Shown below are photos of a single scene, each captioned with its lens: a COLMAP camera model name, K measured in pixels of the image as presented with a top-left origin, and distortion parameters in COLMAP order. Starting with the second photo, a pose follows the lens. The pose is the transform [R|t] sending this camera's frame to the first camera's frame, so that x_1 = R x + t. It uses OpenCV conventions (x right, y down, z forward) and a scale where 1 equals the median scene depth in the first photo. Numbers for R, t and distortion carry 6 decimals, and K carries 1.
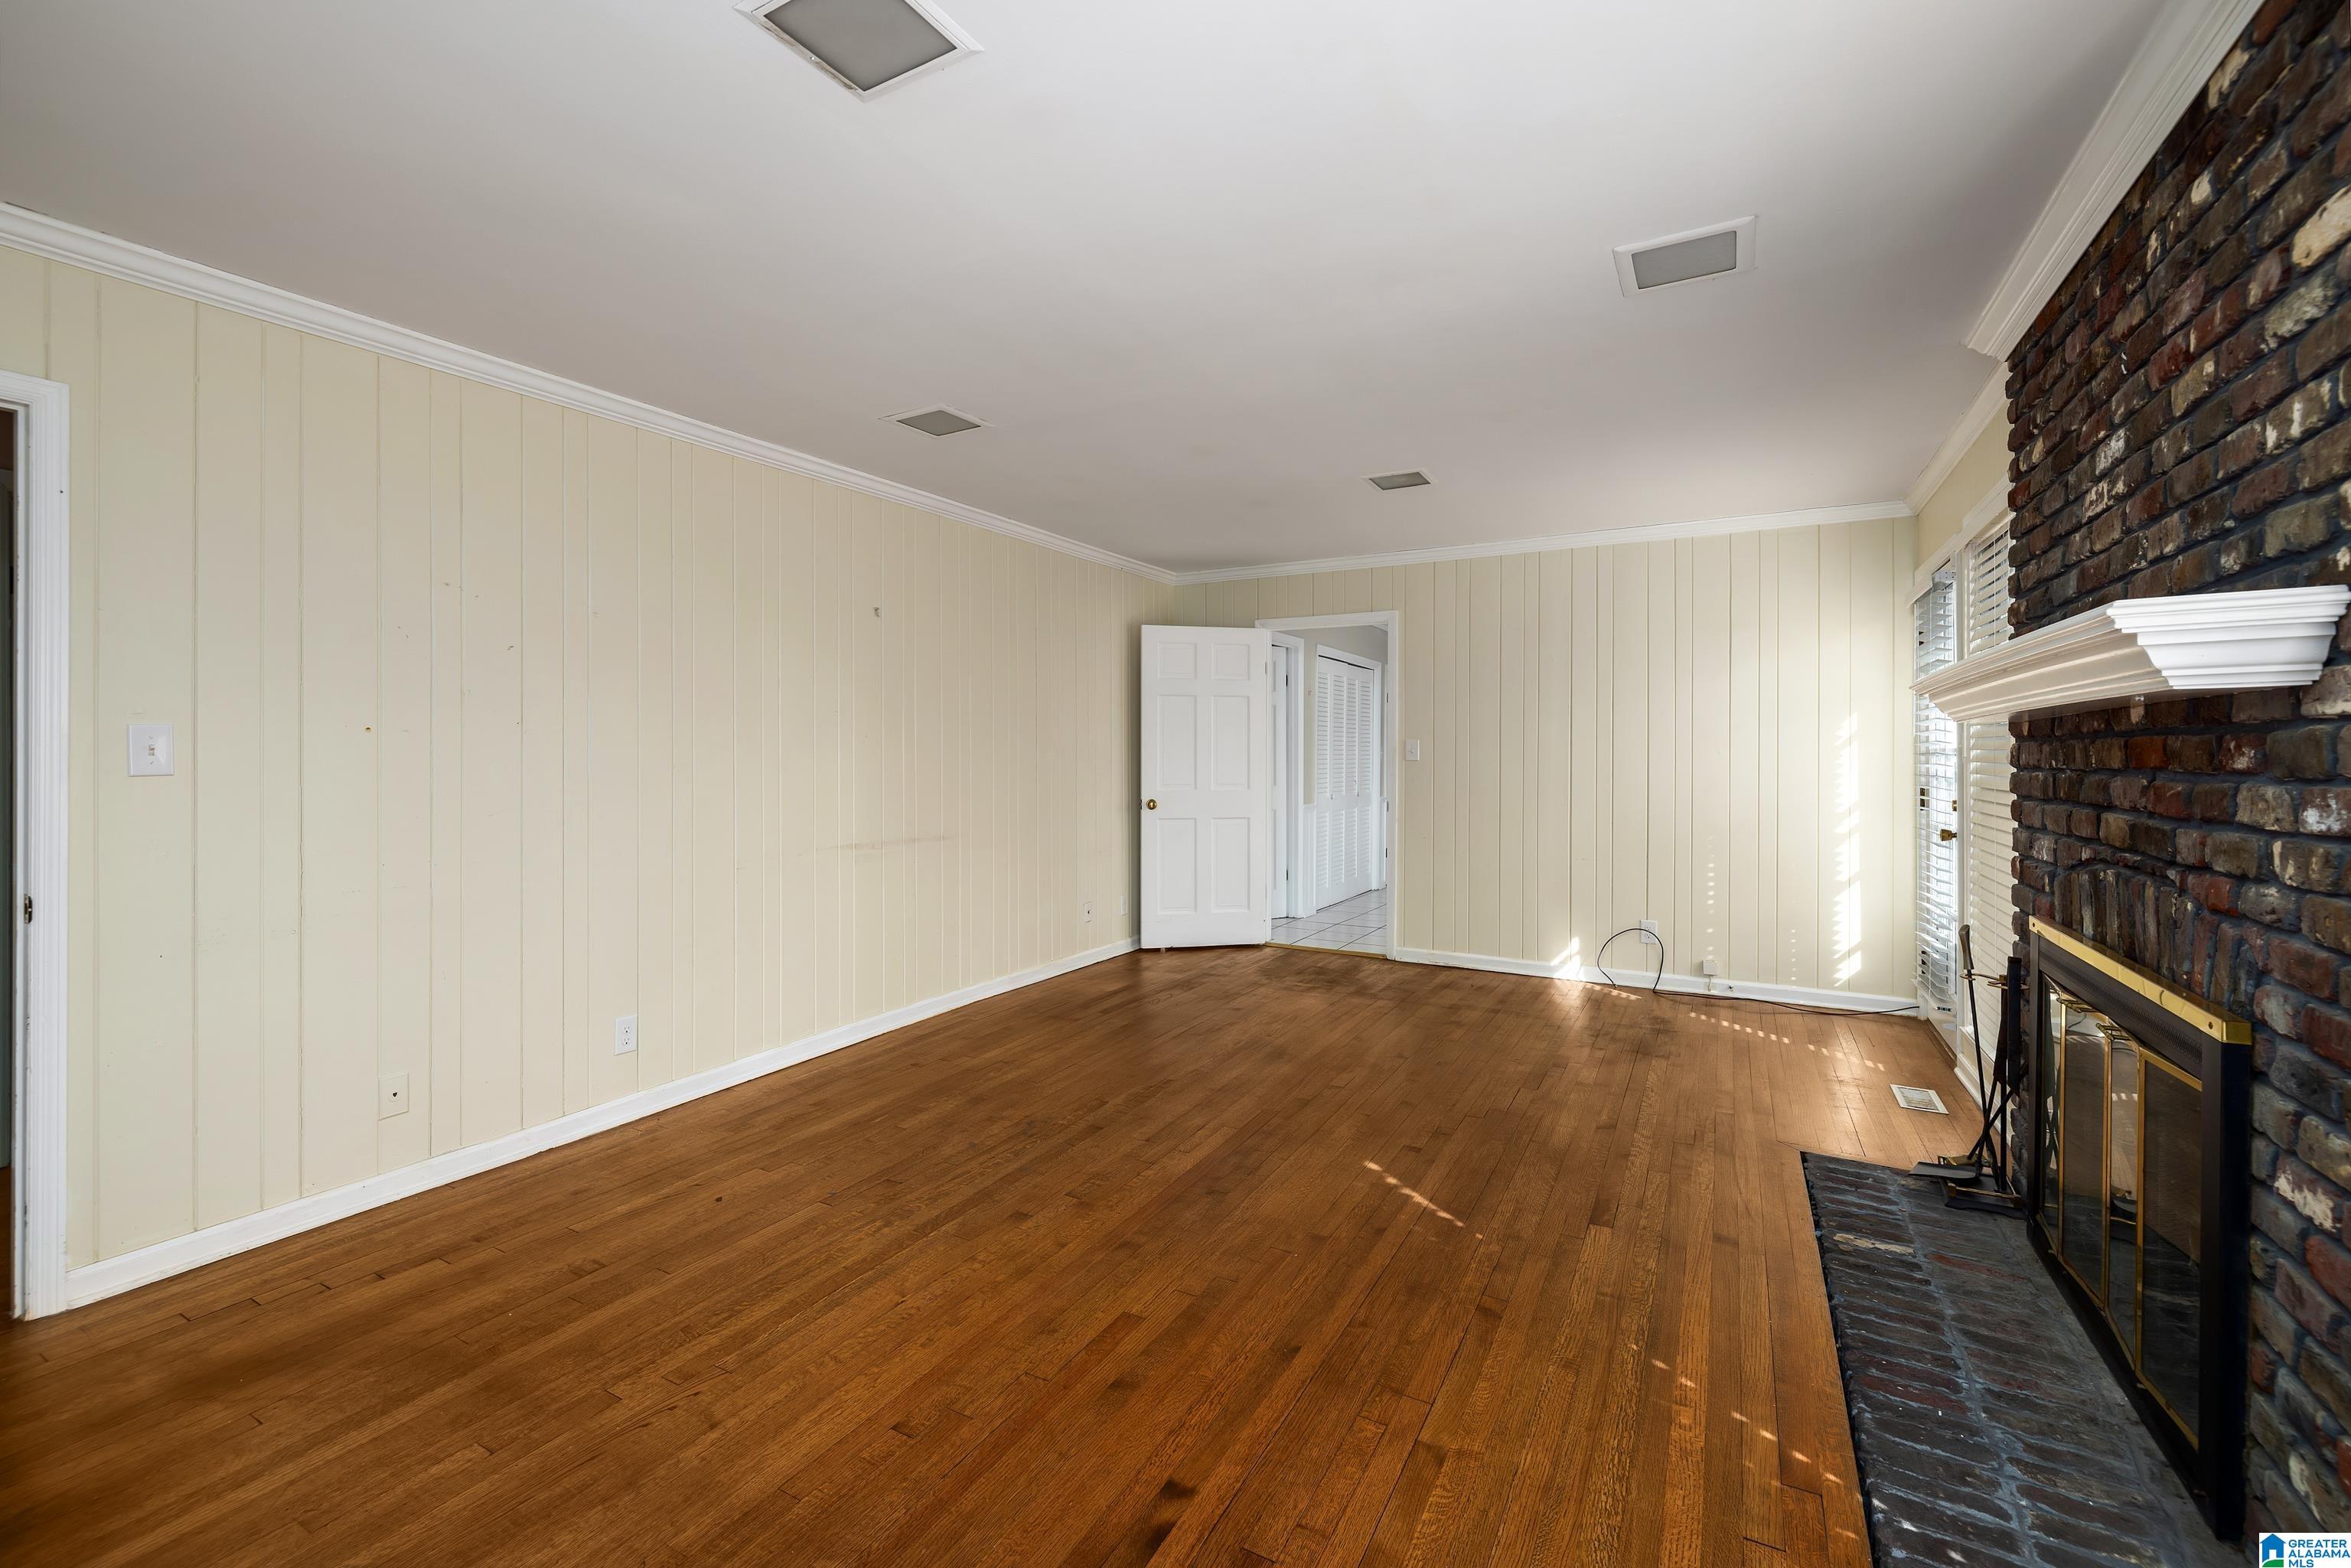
lens RADIAL K [[1004.7, 0, 1172.9], [0, 1004.7, 740.5], [0, 0, 1]] dist [-0.000243, -0.000070]
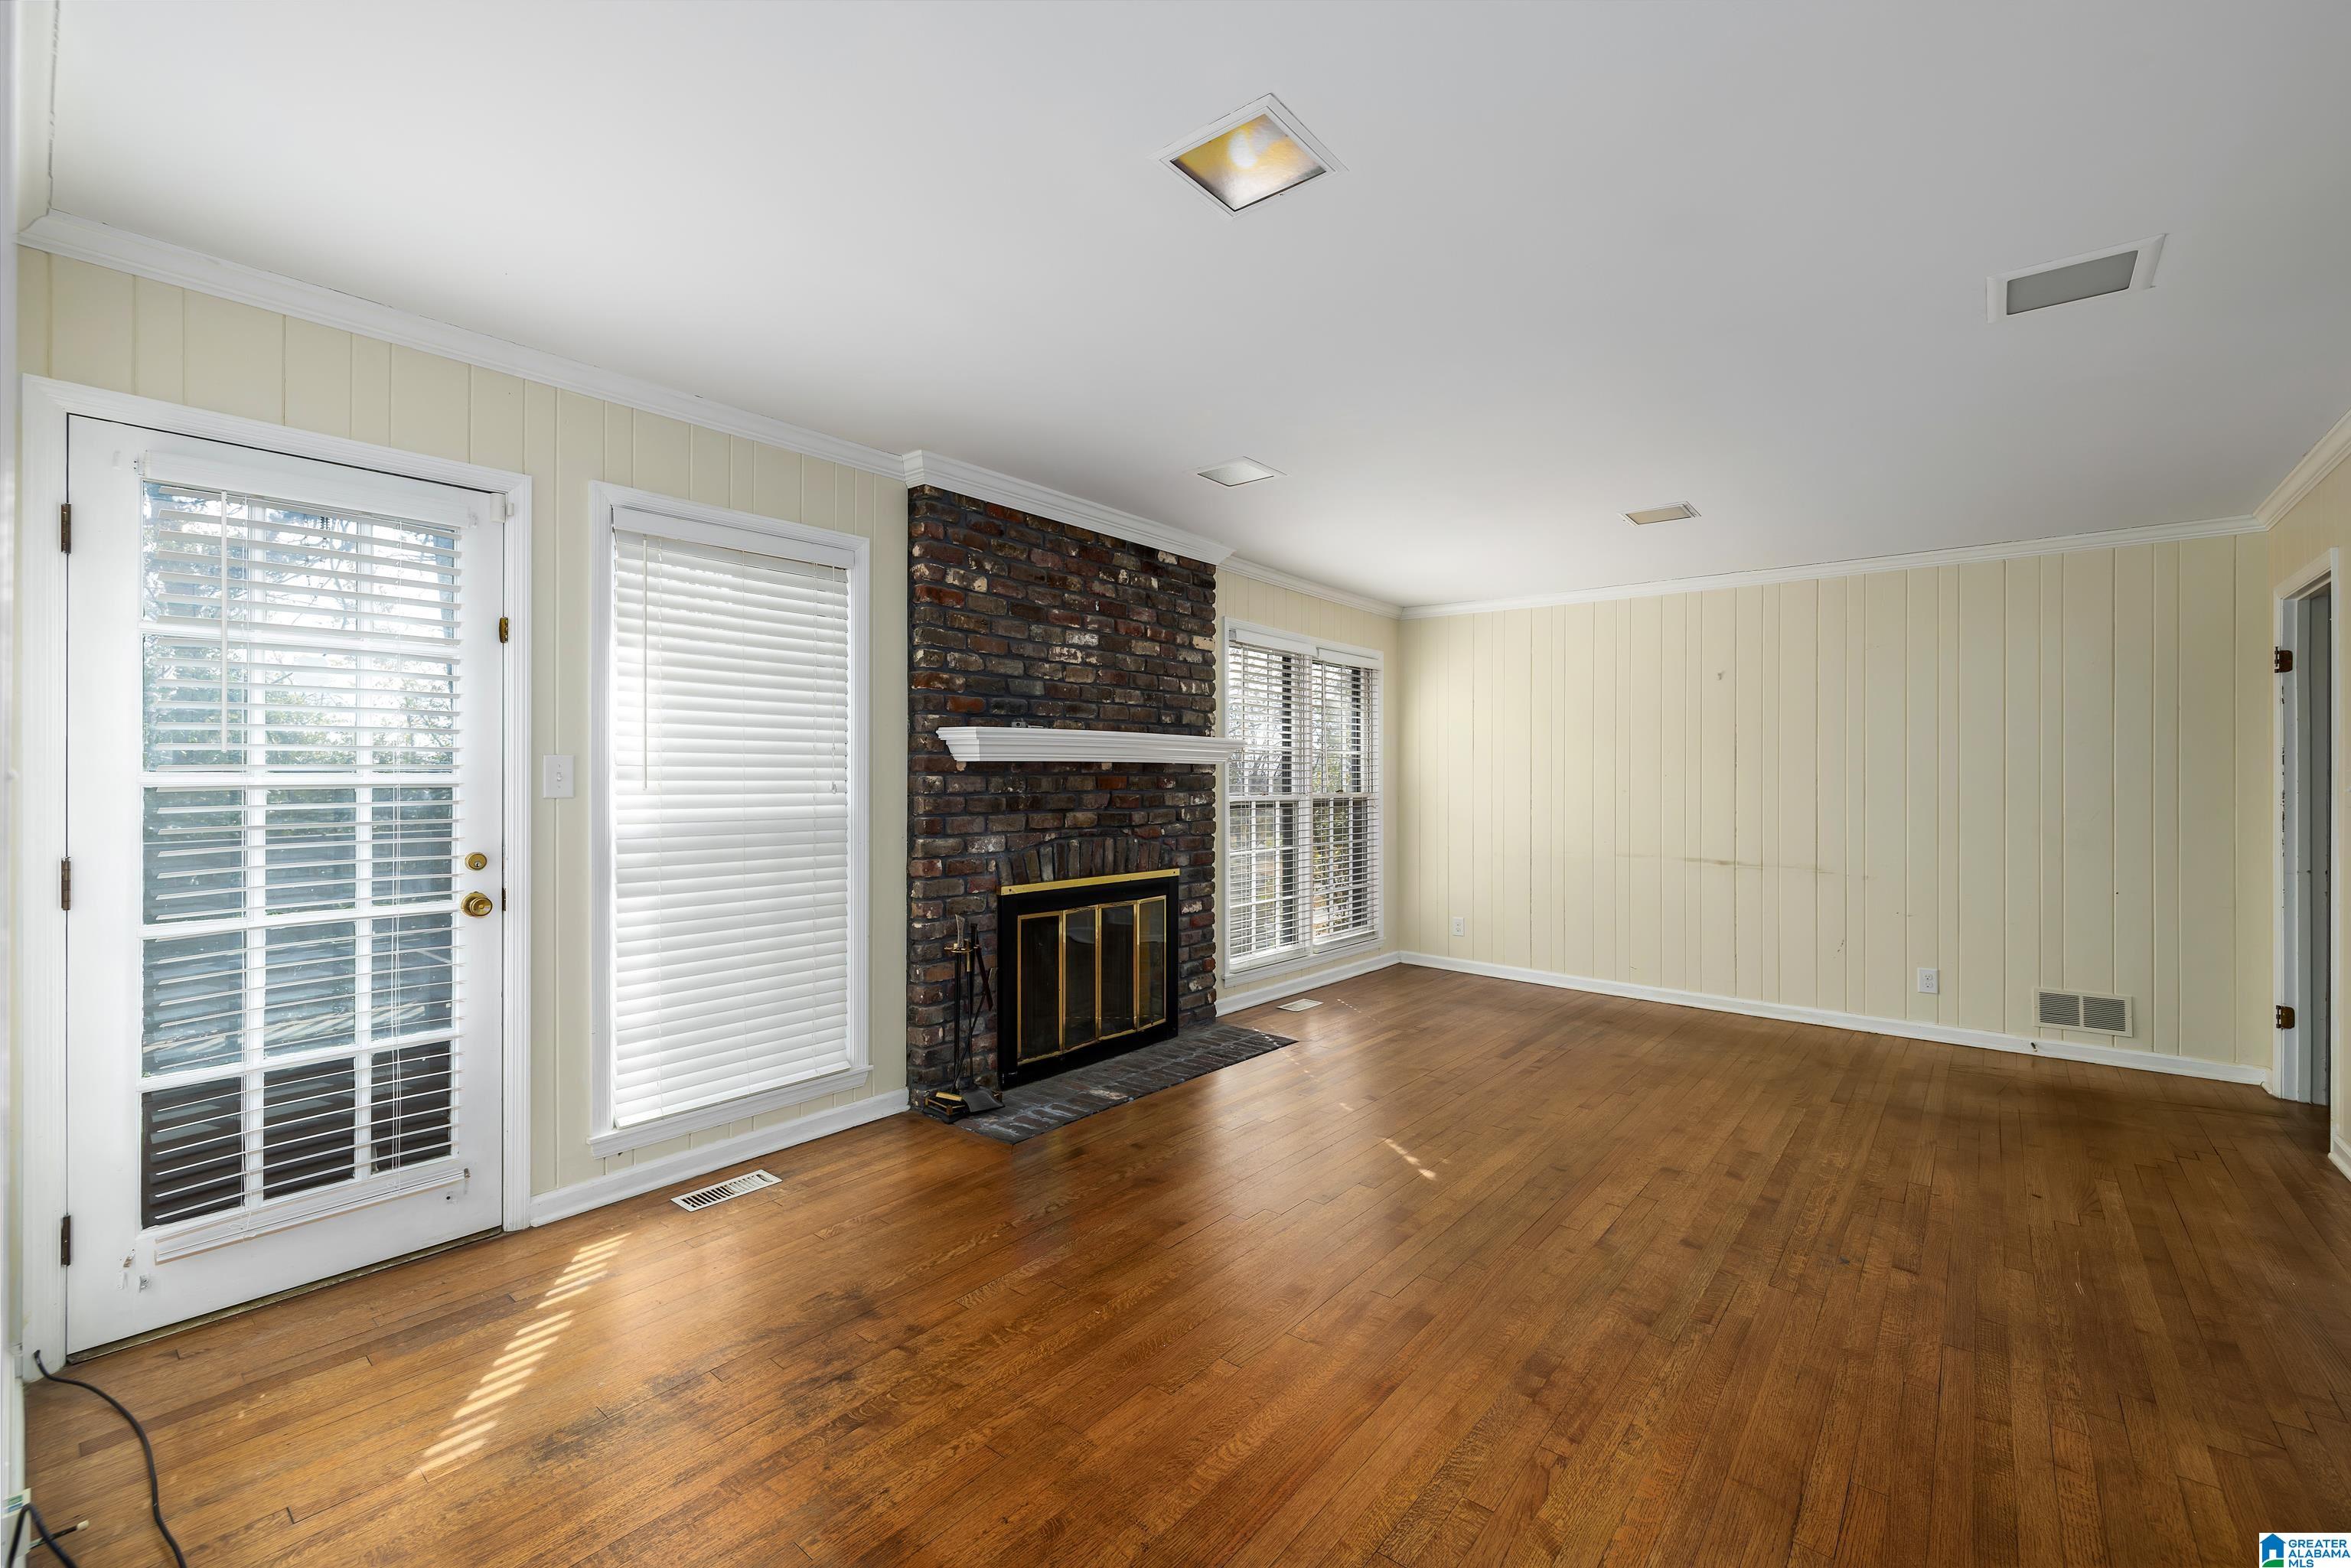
lens RADIAL K [[986.3, 0, 1168.8], [0, 986.3, 775.5], [0, 0, 1]] dist [-0.001016, -0.000180]
pose [[-0.982082, -0.002651, 0.188437, 0.303636], [-0.005494, 0.999879, -0.014571, 0.021109], [-0.188376, -0.015345, -0.981977, 2.448473]]
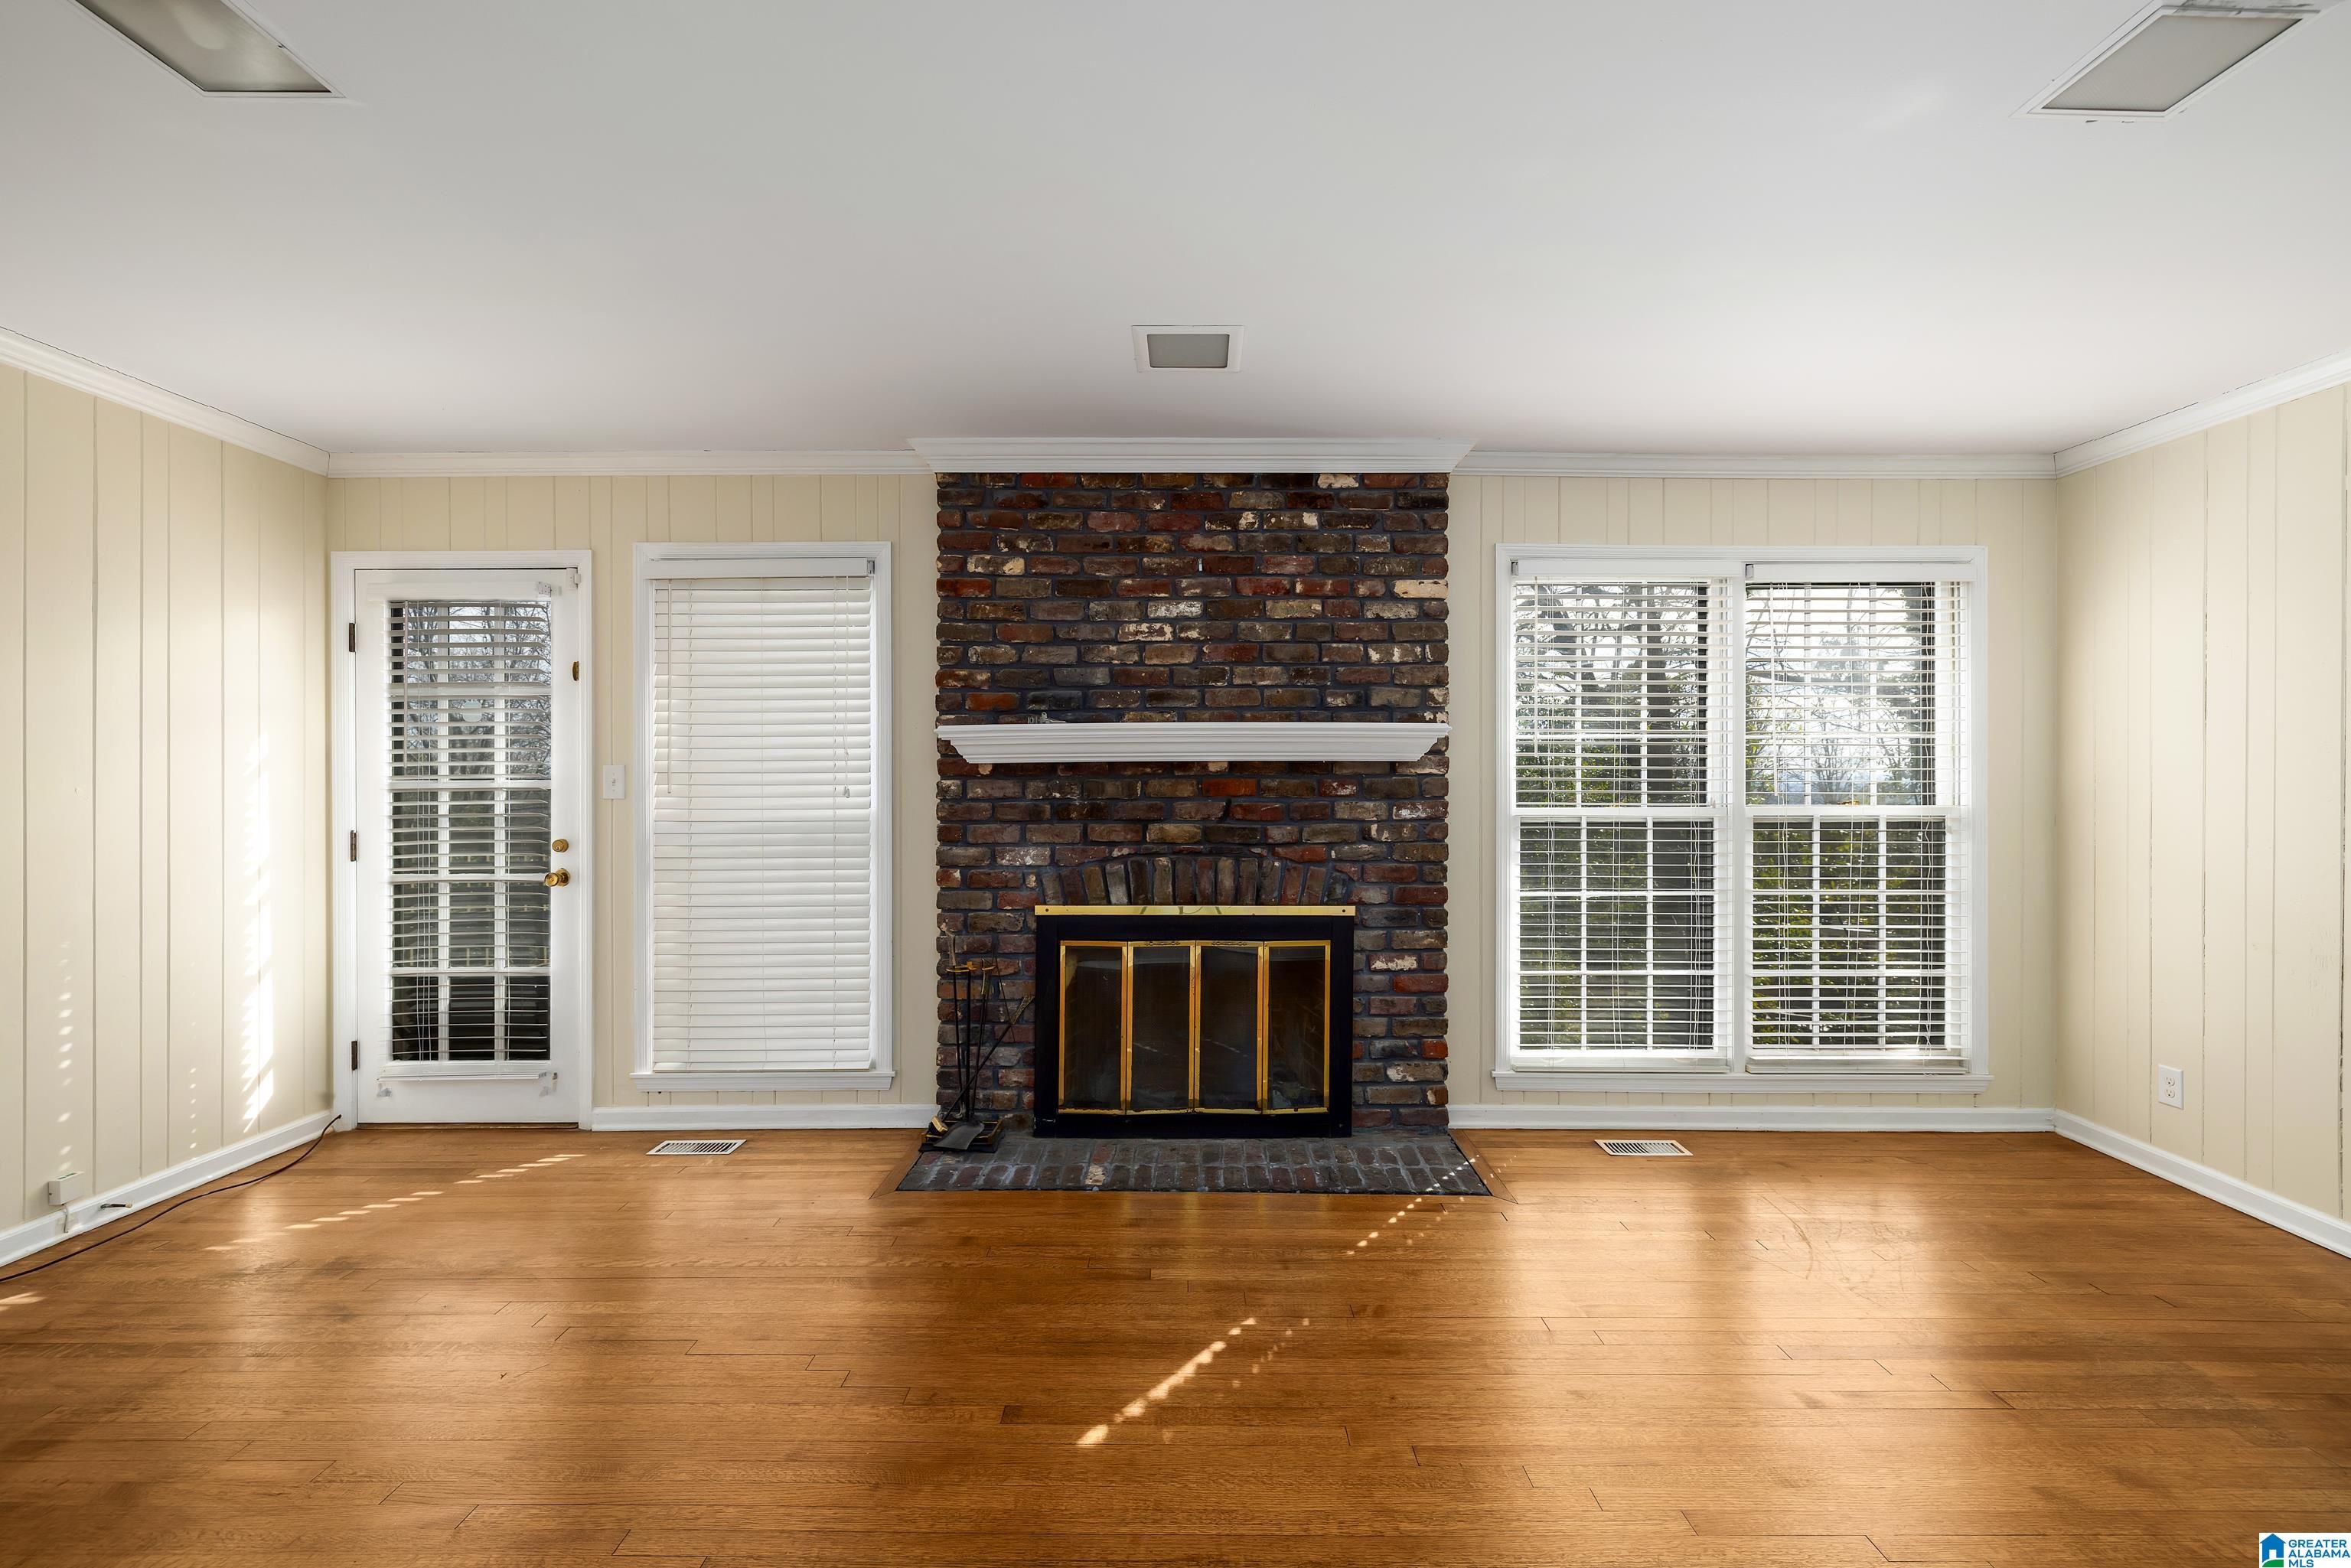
lens RADIAL K [[1000.5, 0, 1188.1], [0, 1000.5, 786.4], [0, 0, 1]] dist [-0.002524, 0.000329]
pose [[-0.486475, -0.000879, 0.873694, -0.451163], [-0.010326, 0.999935, -0.004743, 0.014605], [-0.873634, -0.011330, -0.486453, 1.476916]]
